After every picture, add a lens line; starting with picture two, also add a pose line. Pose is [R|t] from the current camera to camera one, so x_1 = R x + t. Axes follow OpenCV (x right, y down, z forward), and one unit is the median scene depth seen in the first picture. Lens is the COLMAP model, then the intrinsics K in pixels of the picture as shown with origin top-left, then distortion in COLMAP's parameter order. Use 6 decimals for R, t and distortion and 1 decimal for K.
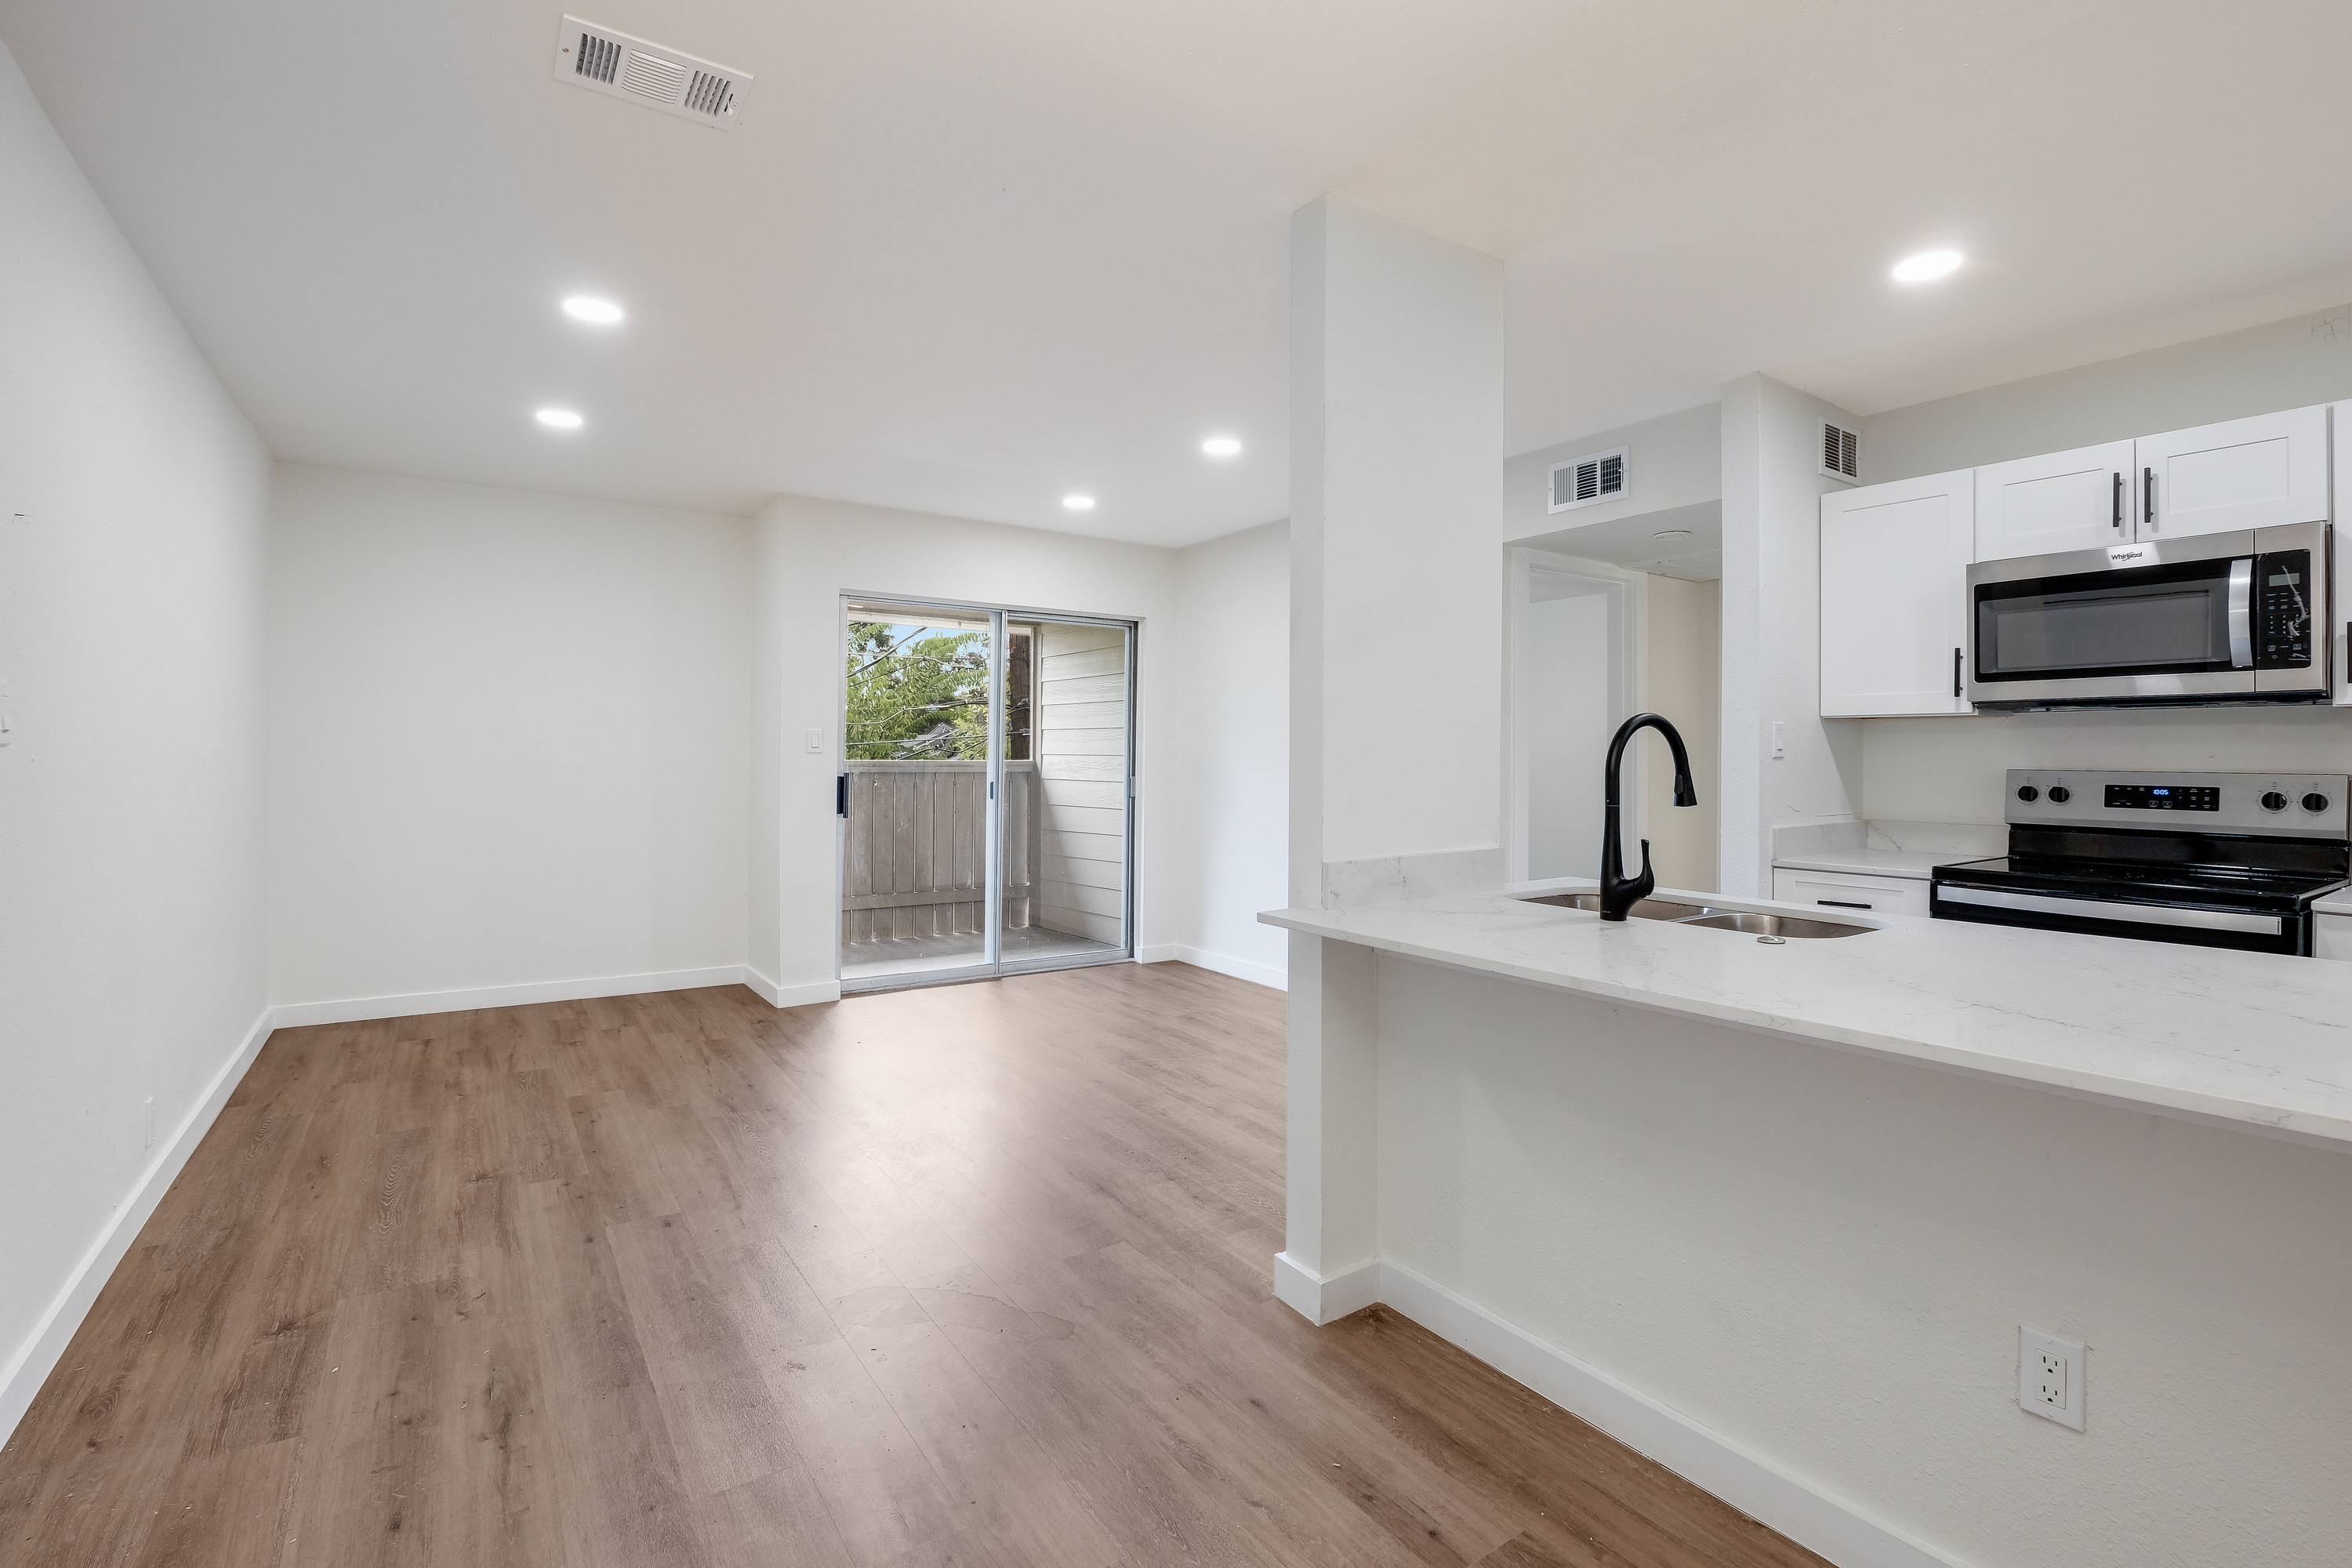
lens RADIAL K [[1054.8, 0, 1150.9], [0, 1054.8, 741.6], [0, 0, 1]] dist [-0.003228, -0.000422]
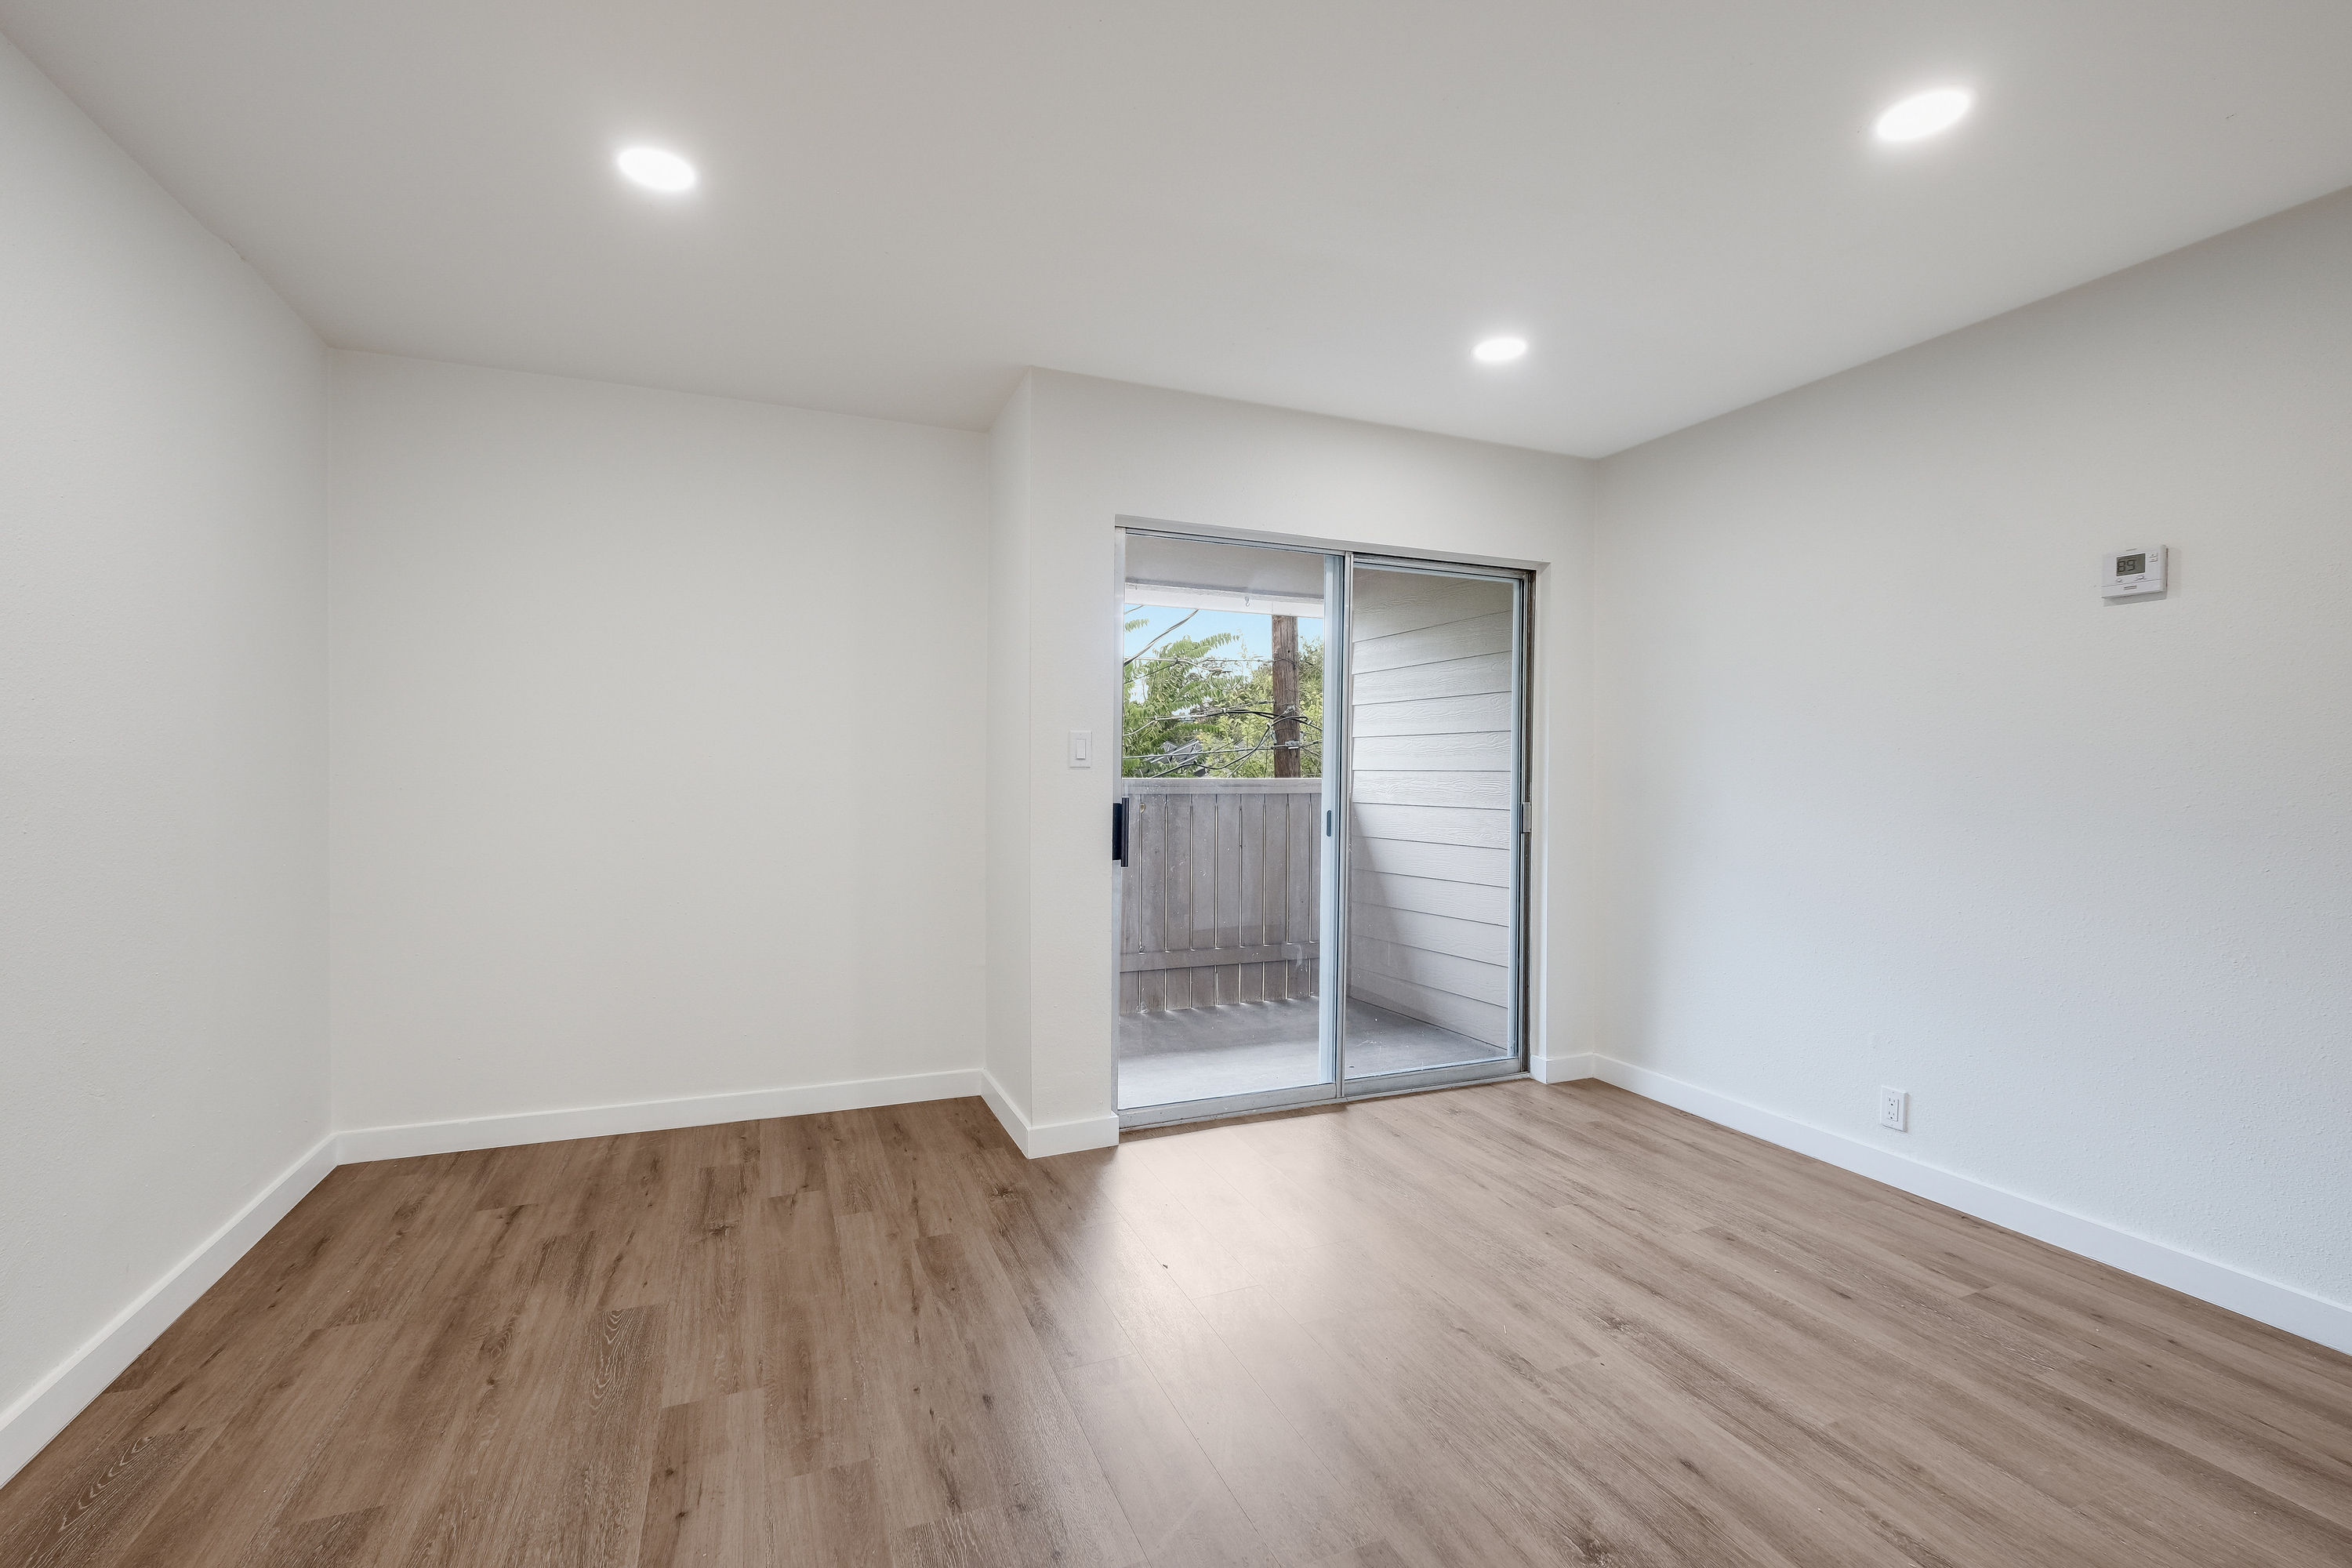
lens RADIAL K [[1054.8, 0, 1161.2], [0, 1054.8, 780.1], [0, 0, 1]] dist [-0.003228, -0.000422]
pose [[0.979676, 0.001376, -0.200580, -0.136697], [0.002626, 0.999803, 0.019687, 0.006288], [0.200568, -0.019814, 0.979479, 0.365547]]
